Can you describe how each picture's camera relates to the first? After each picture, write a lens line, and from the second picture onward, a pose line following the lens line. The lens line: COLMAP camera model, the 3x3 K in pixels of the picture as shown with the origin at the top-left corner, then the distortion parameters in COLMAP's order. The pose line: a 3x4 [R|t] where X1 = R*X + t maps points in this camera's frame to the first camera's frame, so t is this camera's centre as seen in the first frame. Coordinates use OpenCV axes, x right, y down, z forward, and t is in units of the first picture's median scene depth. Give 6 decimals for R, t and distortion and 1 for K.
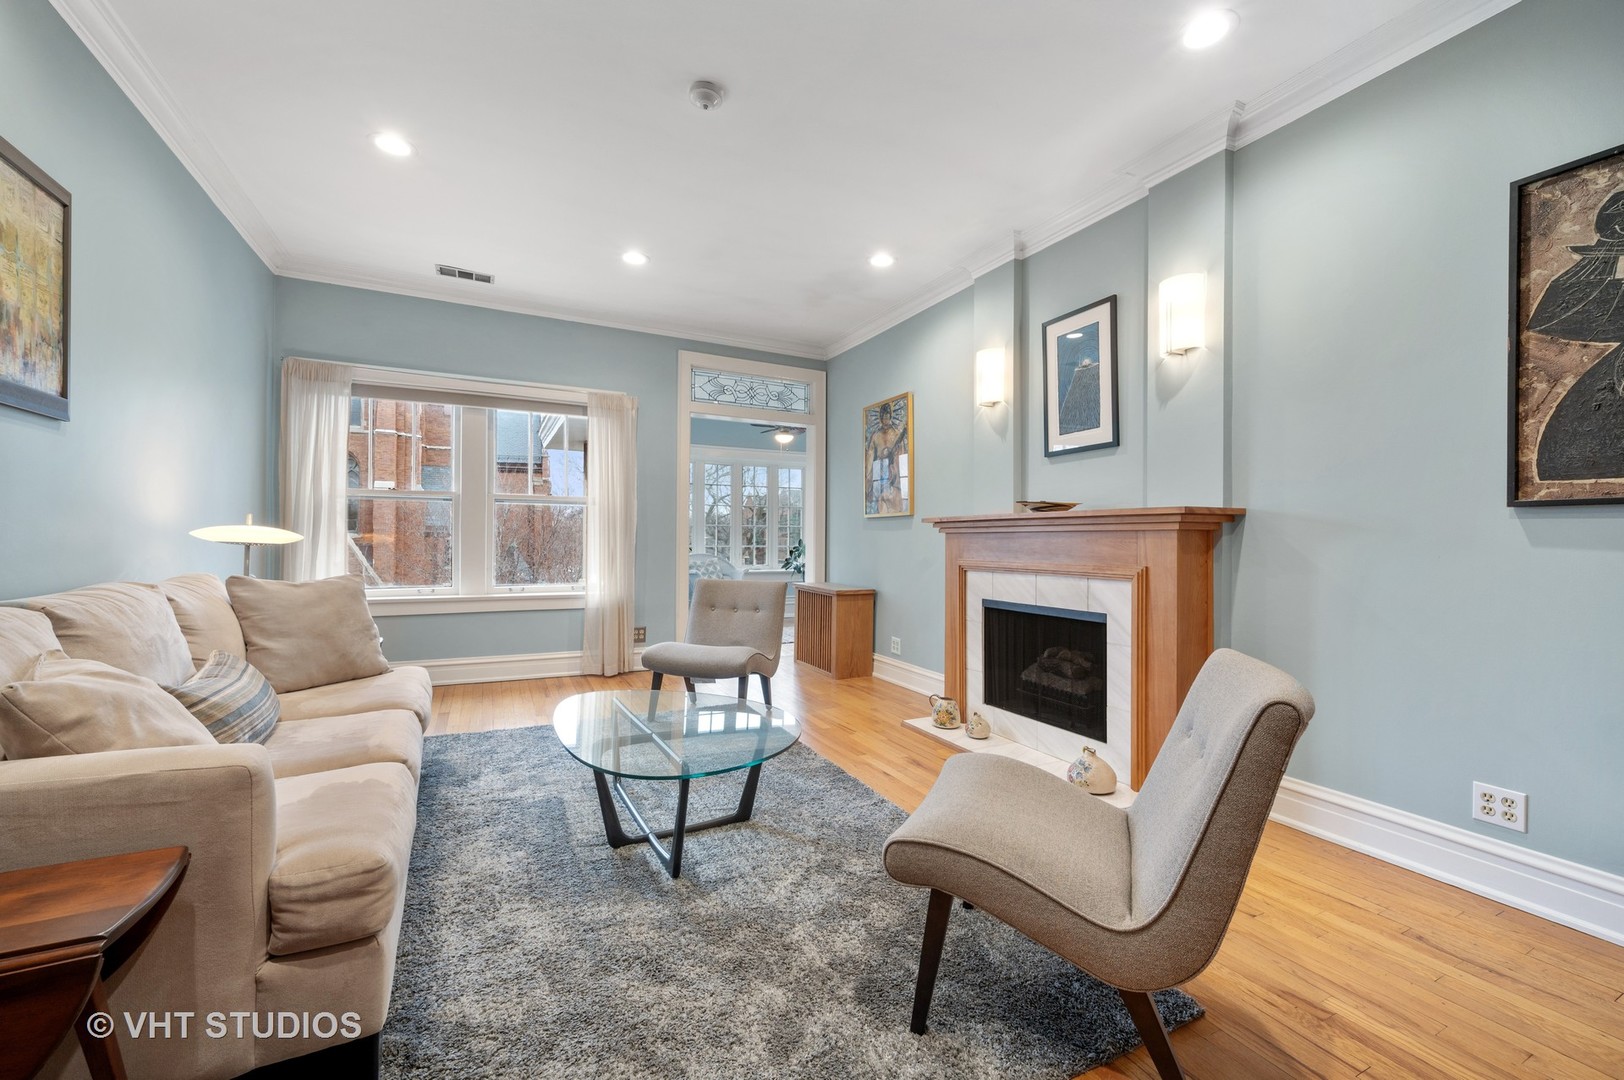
lens RADIAL K [[652.9, 0, 812.0], [0, 652.9, 540.0], [0, 0, 1]] dist [0.000429, 0.000081]
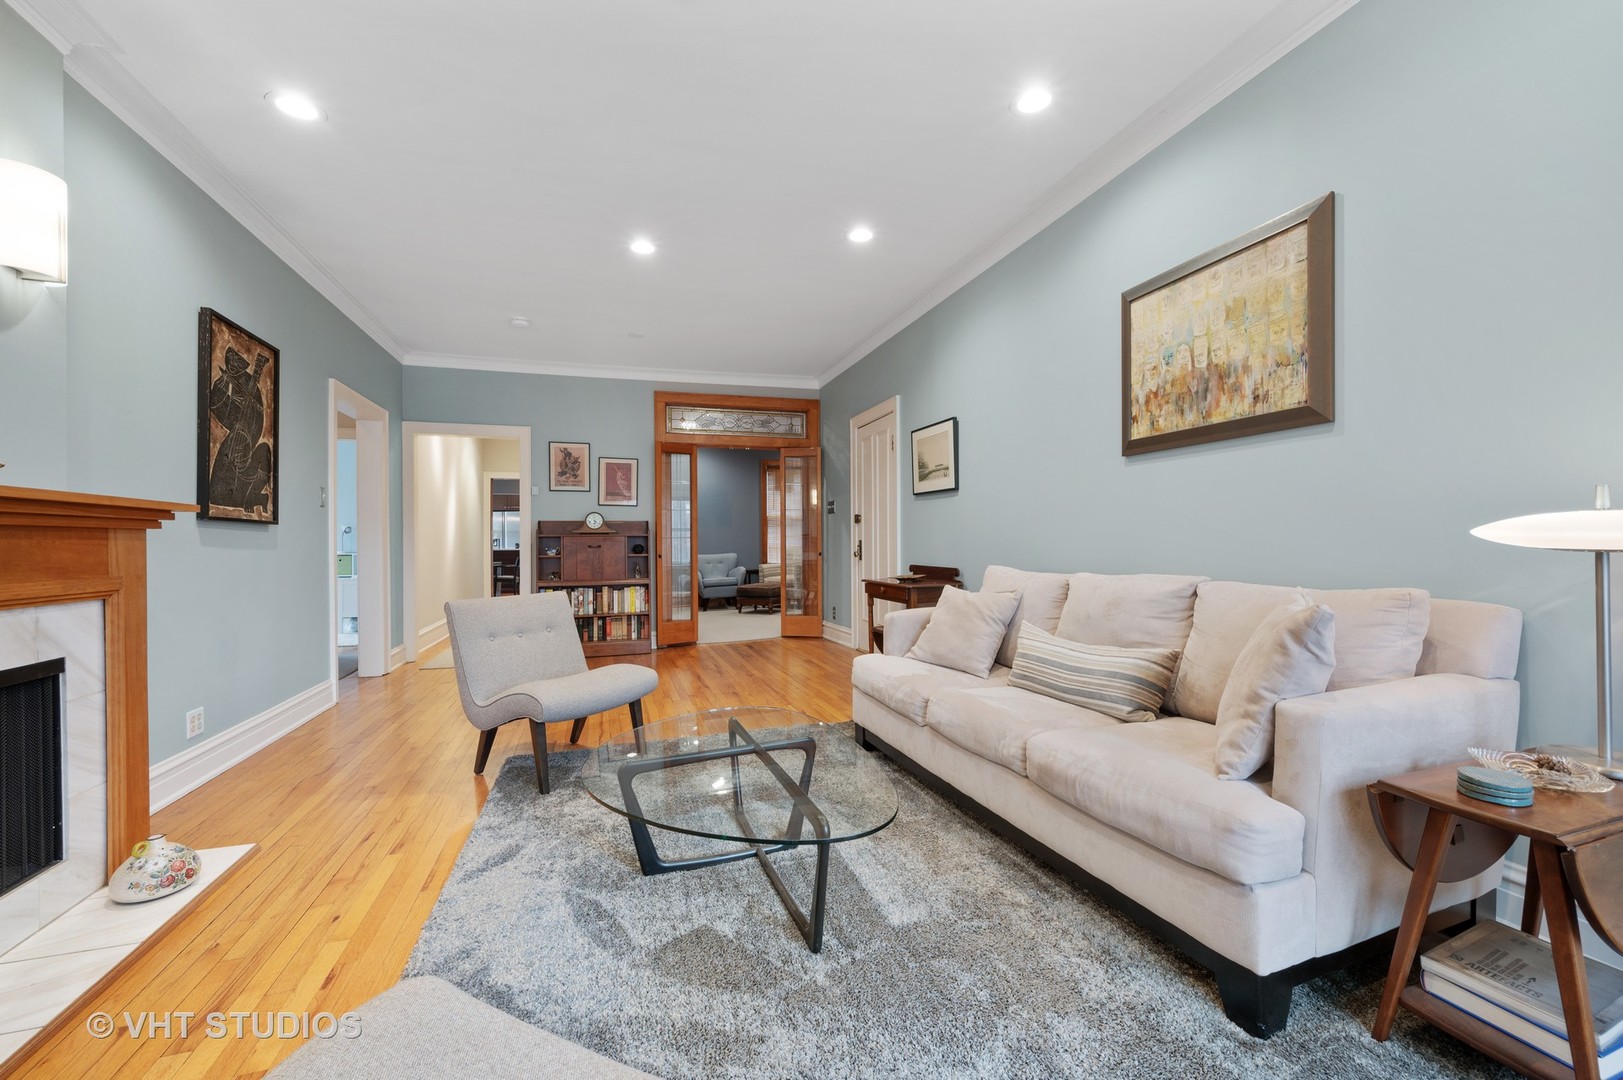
lens RADIAL K [[652.5, 0, 811.5], [0, 652.5, 540.0], [0, 0, 1]] dist [0.000429, 0.000081]
pose [[-0.987229, 0.000391, 0.159305, -0.394989], [0.000326, 1.000000, -0.000432, -0.001746], [-0.159305, -0.000374, -0.987229, 1.602283]]
